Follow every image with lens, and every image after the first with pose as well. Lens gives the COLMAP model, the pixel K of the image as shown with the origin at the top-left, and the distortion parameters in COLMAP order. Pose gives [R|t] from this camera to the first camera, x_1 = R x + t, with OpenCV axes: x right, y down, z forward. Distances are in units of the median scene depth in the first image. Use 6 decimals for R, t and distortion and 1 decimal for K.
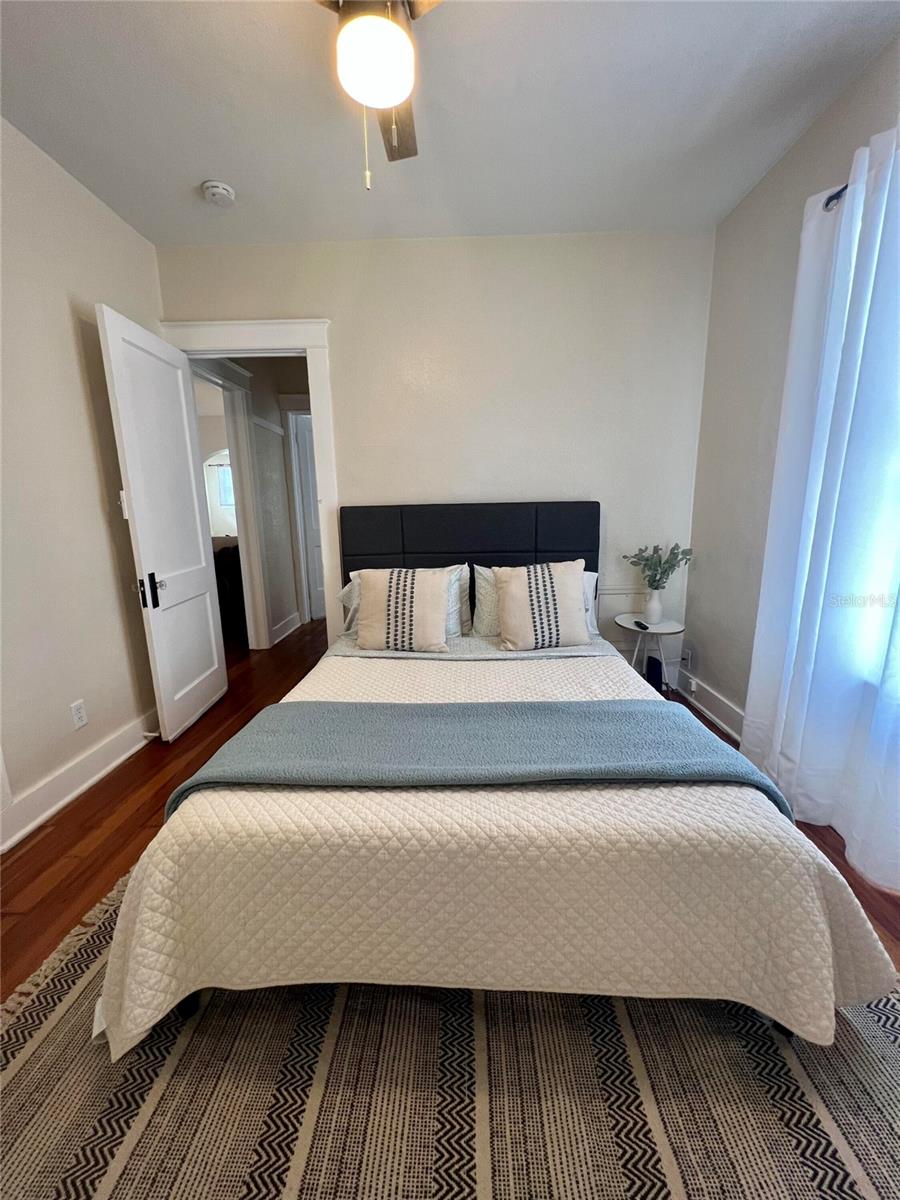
lens RADIAL K [[482.1, 0, 450.0], [0, 482.1, 600.0], [0, 0, 1]] dist [0.000000, 0.000128]
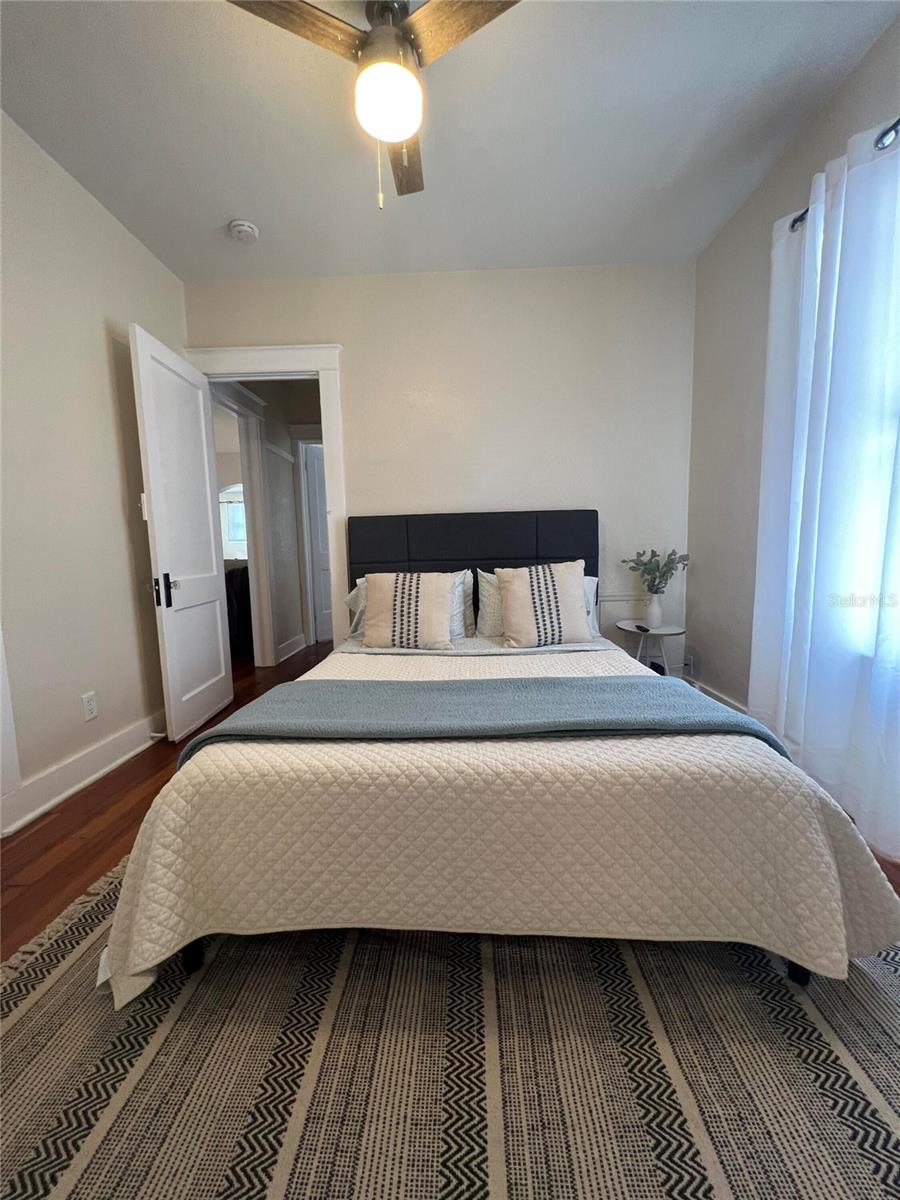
lens RADIAL K [[482.1, 0, 450.0], [0, 482.1, 600.0], [0, 0, 1]] dist [0.000000, 0.000128]
pose [[0.999971, -0.005076, -0.005695, -0.007413], [0.004540, 0.995896, -0.090393, 0.215090], [0.006131, 0.090365, 0.995890, -0.052643]]
